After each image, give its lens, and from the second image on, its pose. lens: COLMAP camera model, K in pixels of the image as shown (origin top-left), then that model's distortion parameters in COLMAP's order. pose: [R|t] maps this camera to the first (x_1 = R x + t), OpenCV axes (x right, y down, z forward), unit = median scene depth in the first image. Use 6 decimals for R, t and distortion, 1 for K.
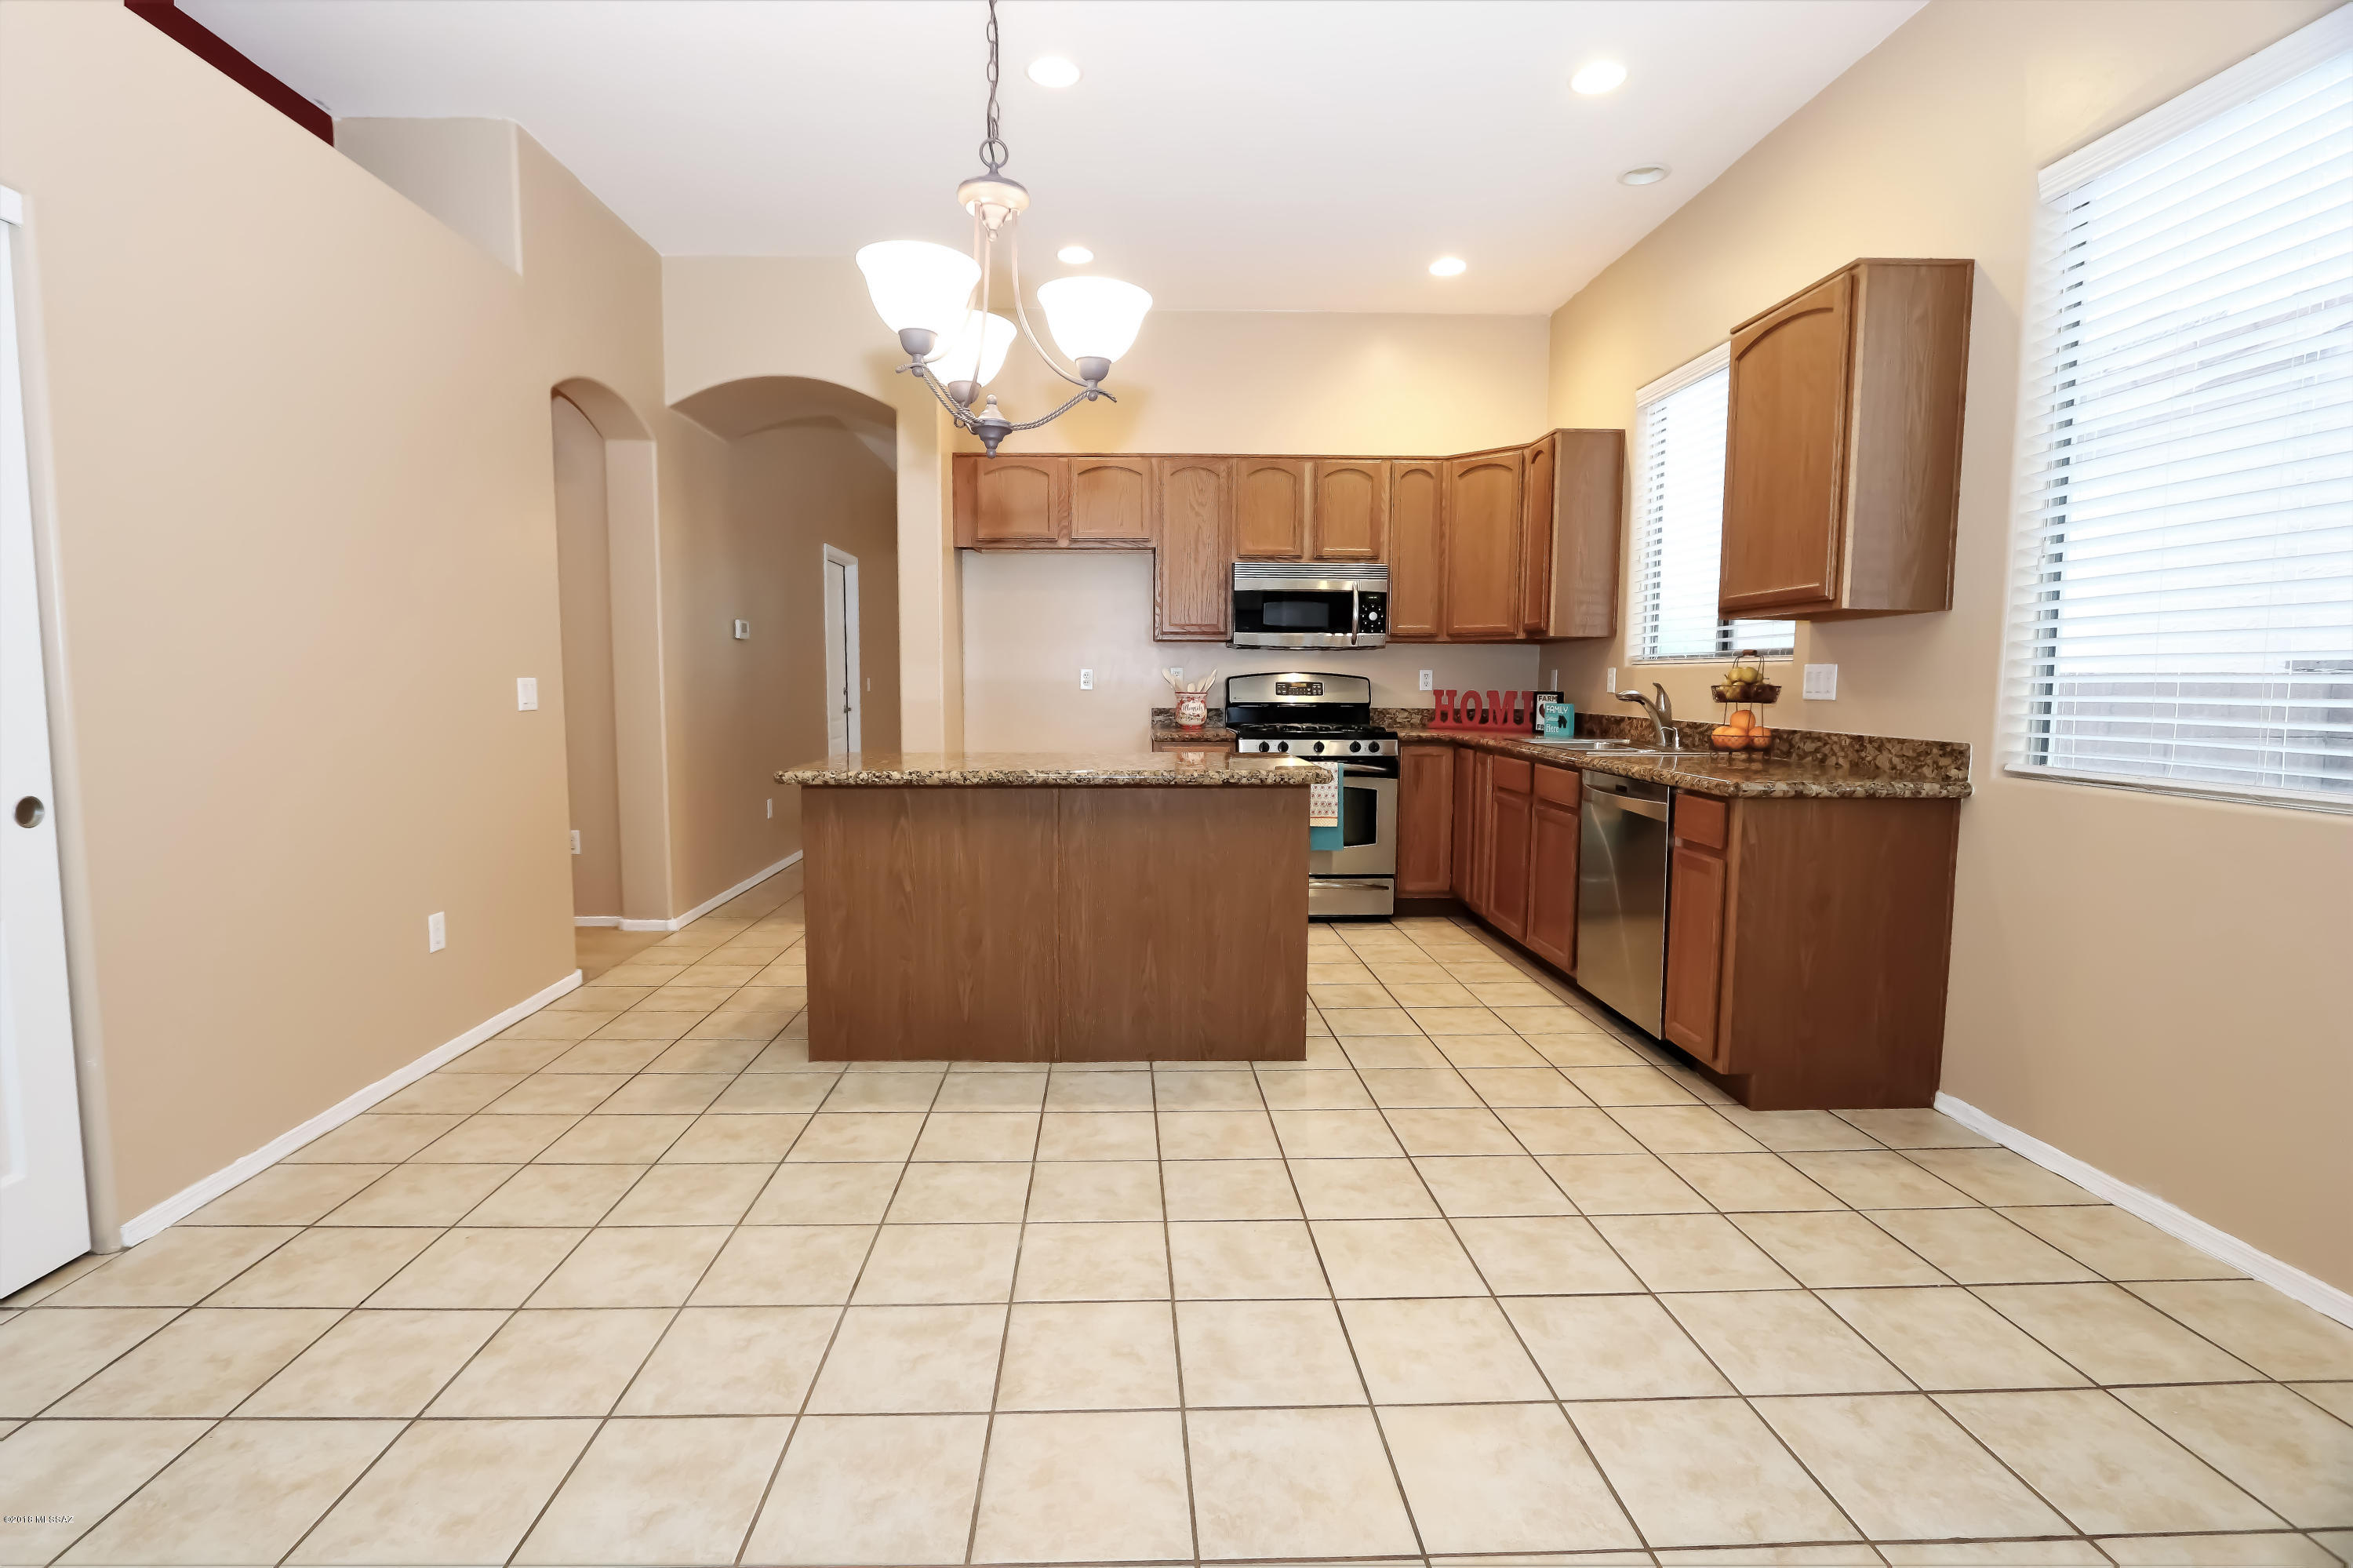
lens RADIAL K [[1090.4, 0, 1140.5], [0, 1090.4, 776.6], [0, 0, 1]] dist [-0.024174, 0.005208]
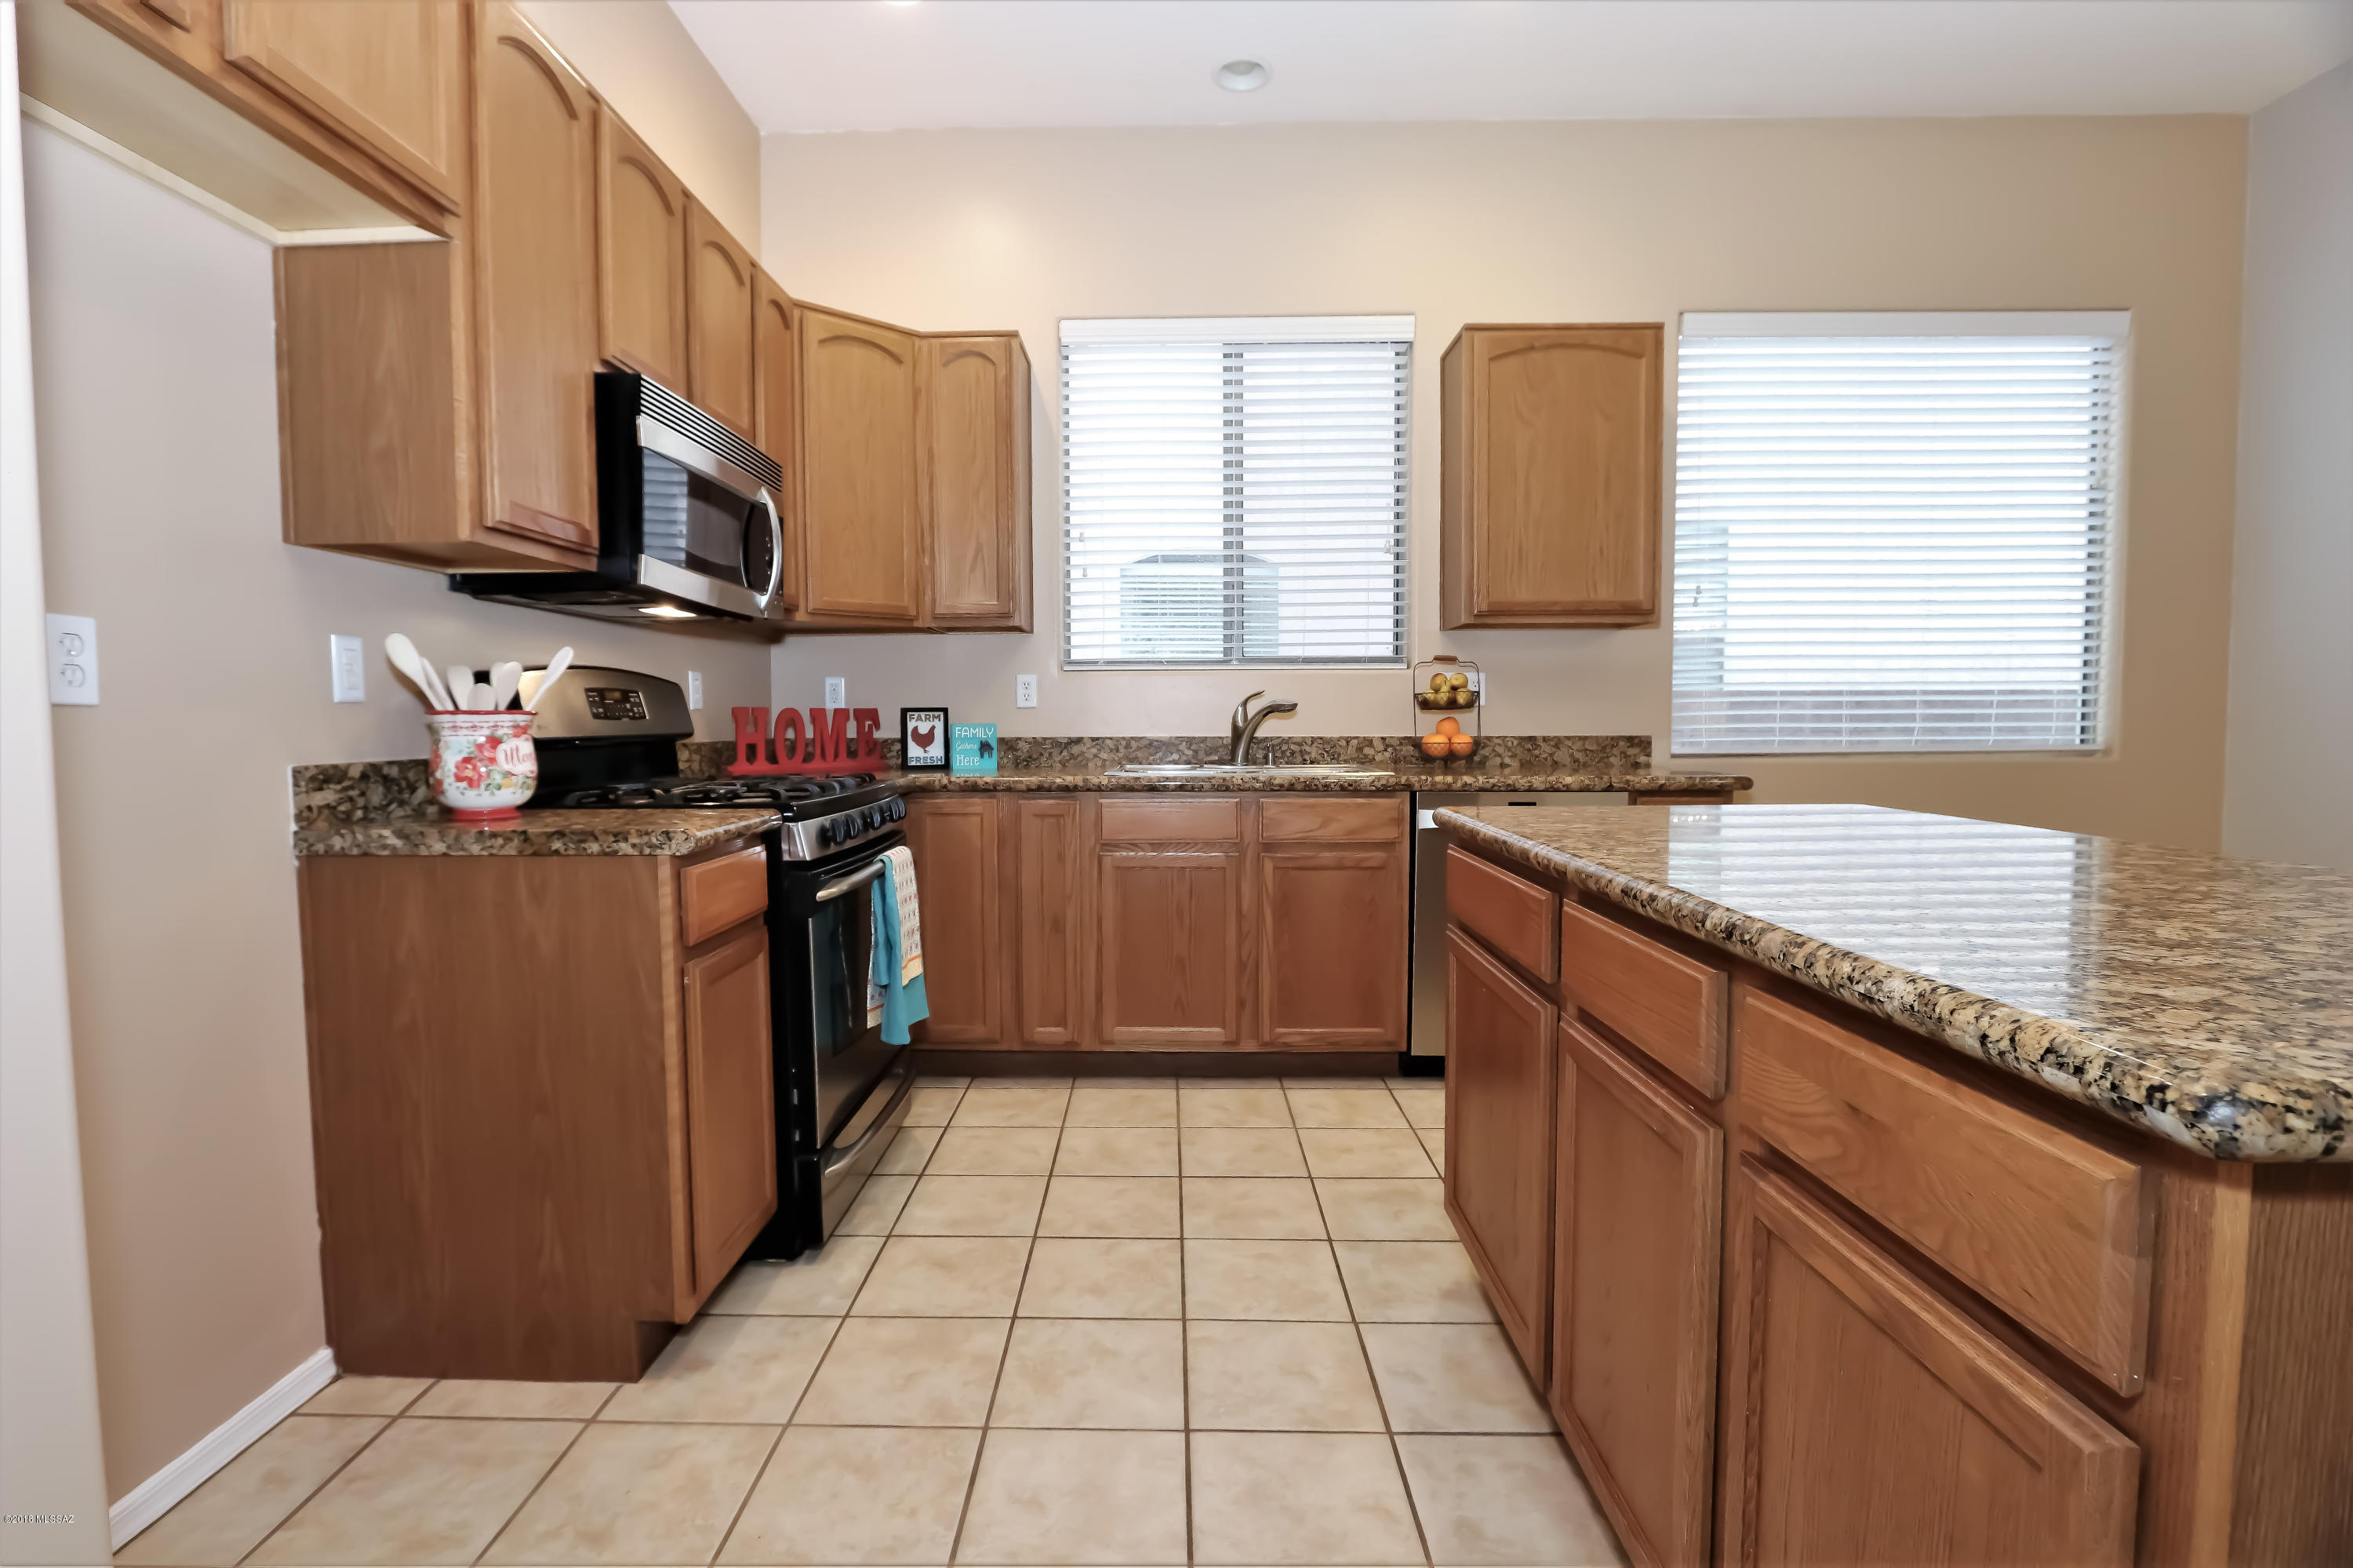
lens RADIAL K [[1090.4, 0, 1140.5], [0, 1090.4, 776.6], [0, 0, 1]] dist [-0.024174, 0.005208]
pose [[0.052639, -0.059330, 0.996850, -0.328832], [0.095314, 0.993975, 0.054126, -0.065183], [-0.994055, 0.092164, 0.057977, 0.911569]]
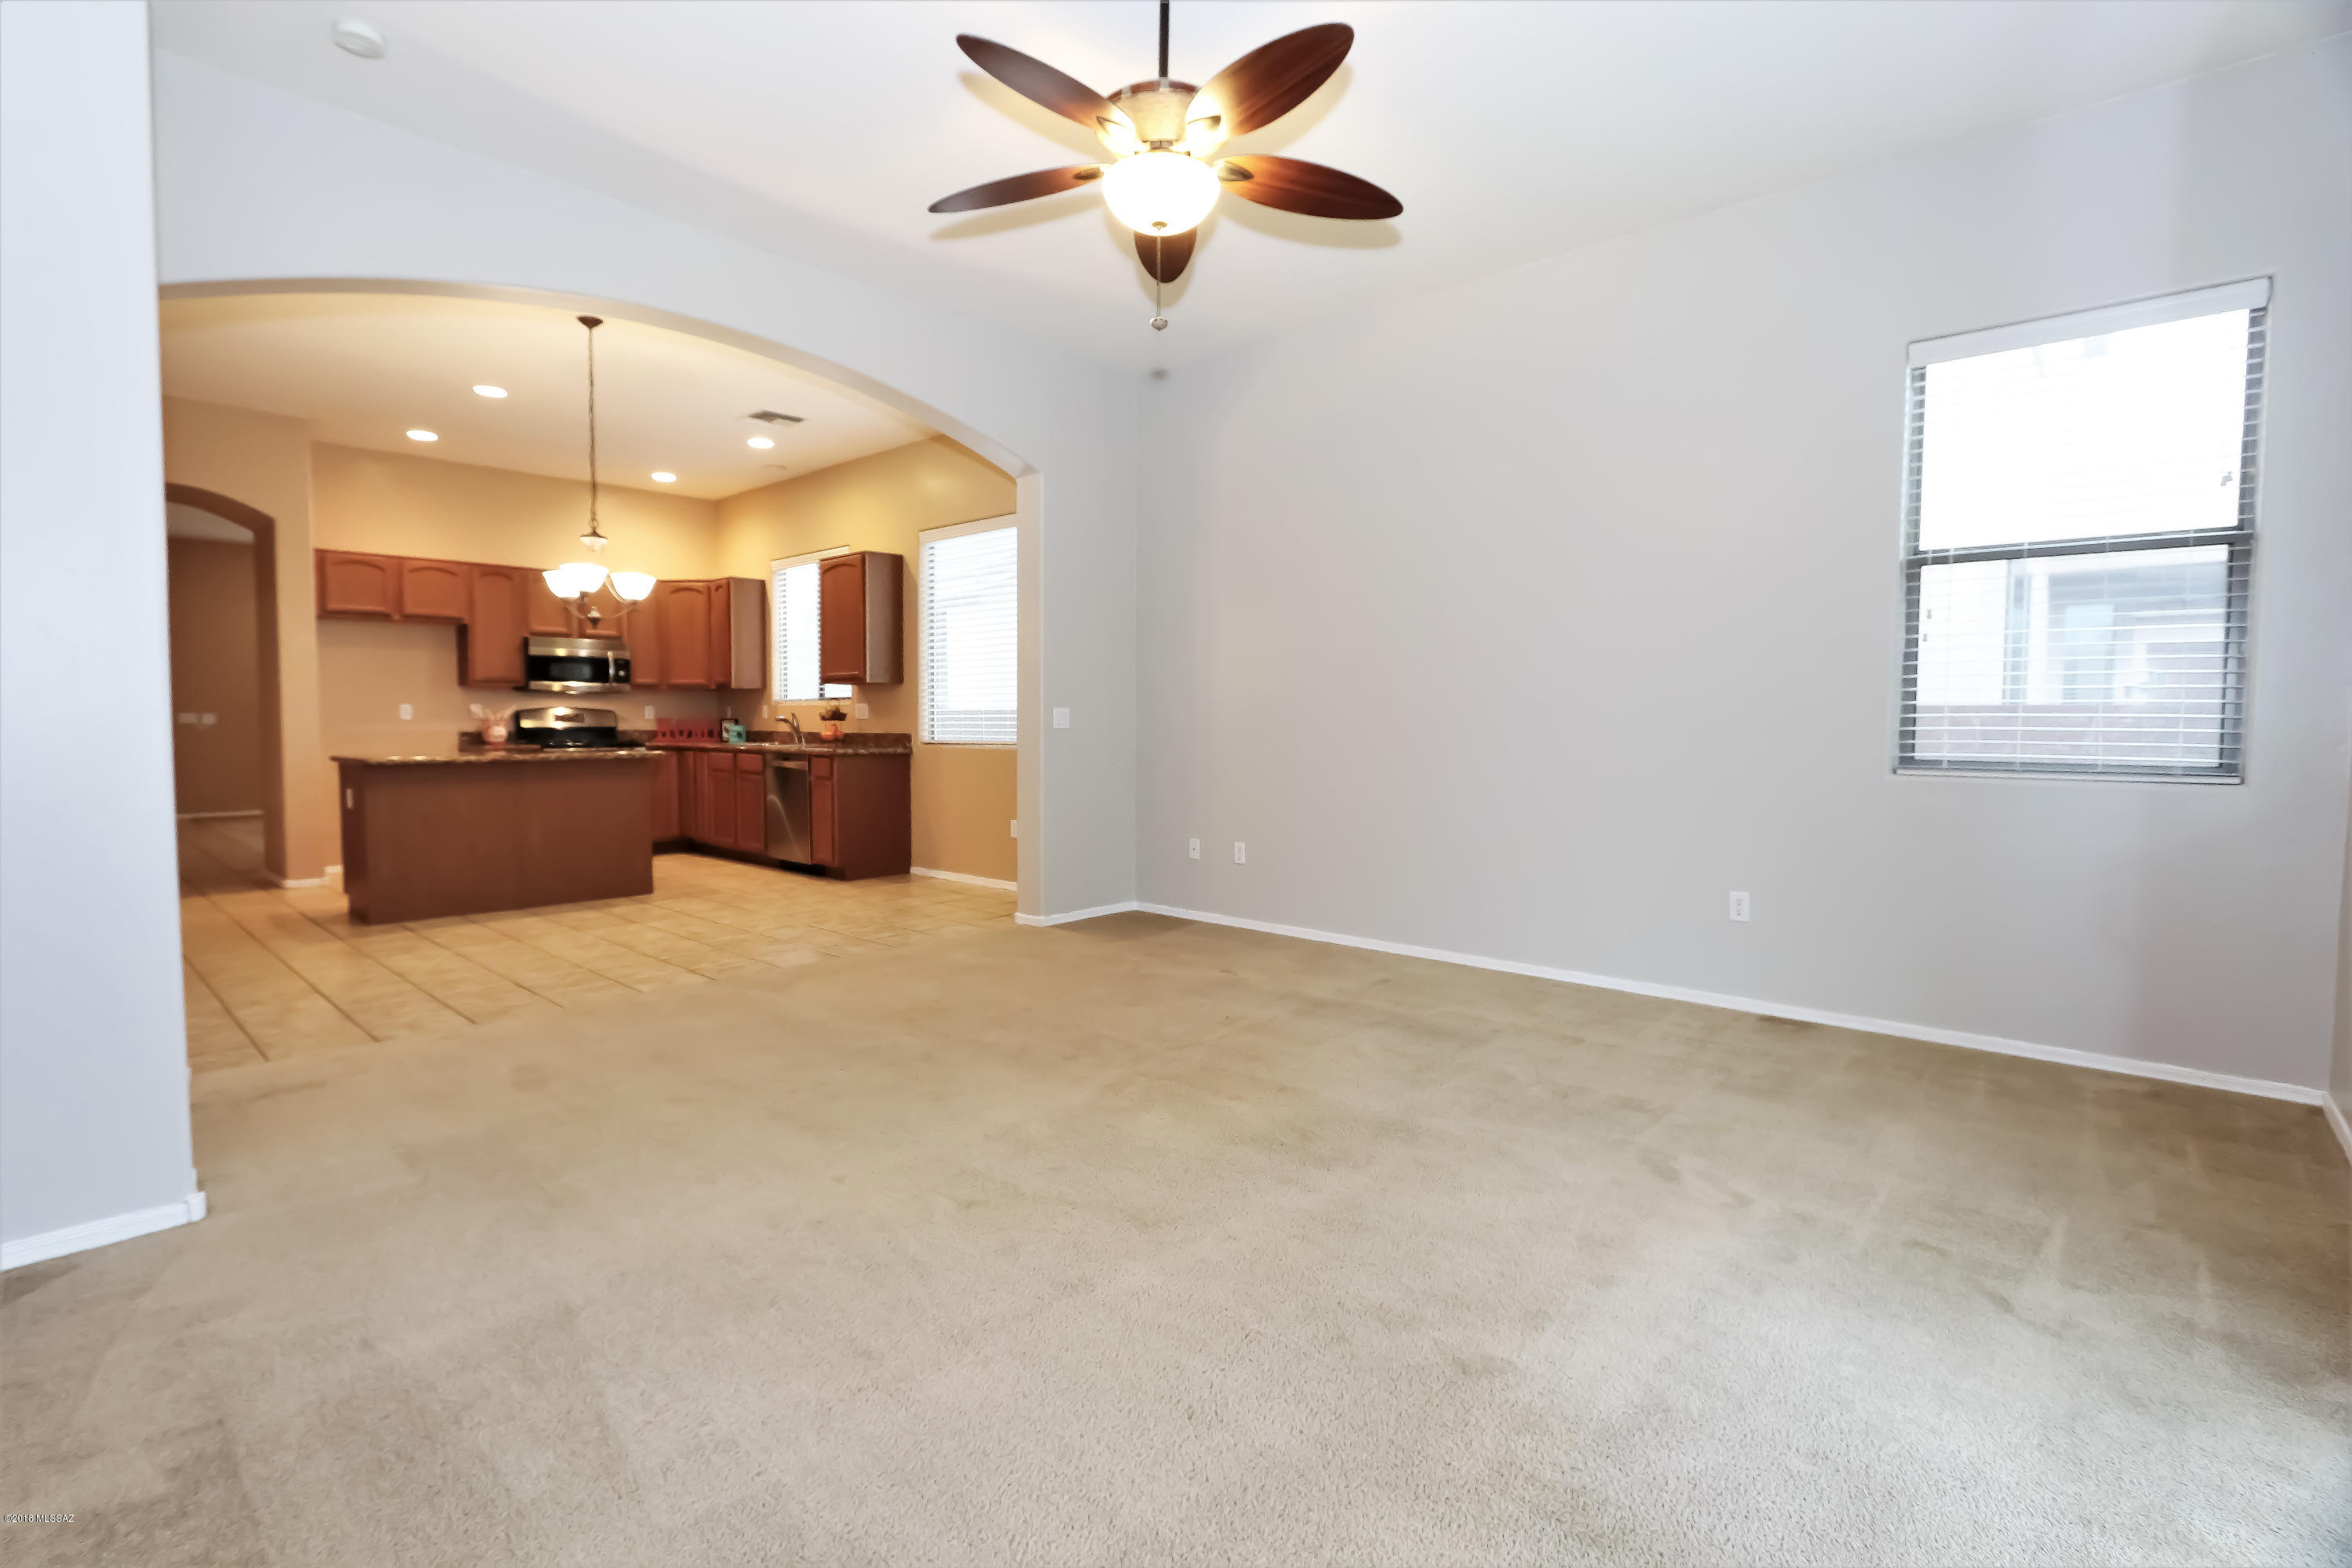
lens RADIAL K [[1089.9, 0, 1140.0], [0, 1089.9, 776.6], [0, 0, 1]] dist [-0.024174, 0.005208]
pose [[0.698927, -0.040577, 0.714041, -0.466592], [0.065485, 0.997826, -0.007394, 0.080340], [-0.712189, 0.051927, 0.700064, -0.781883]]
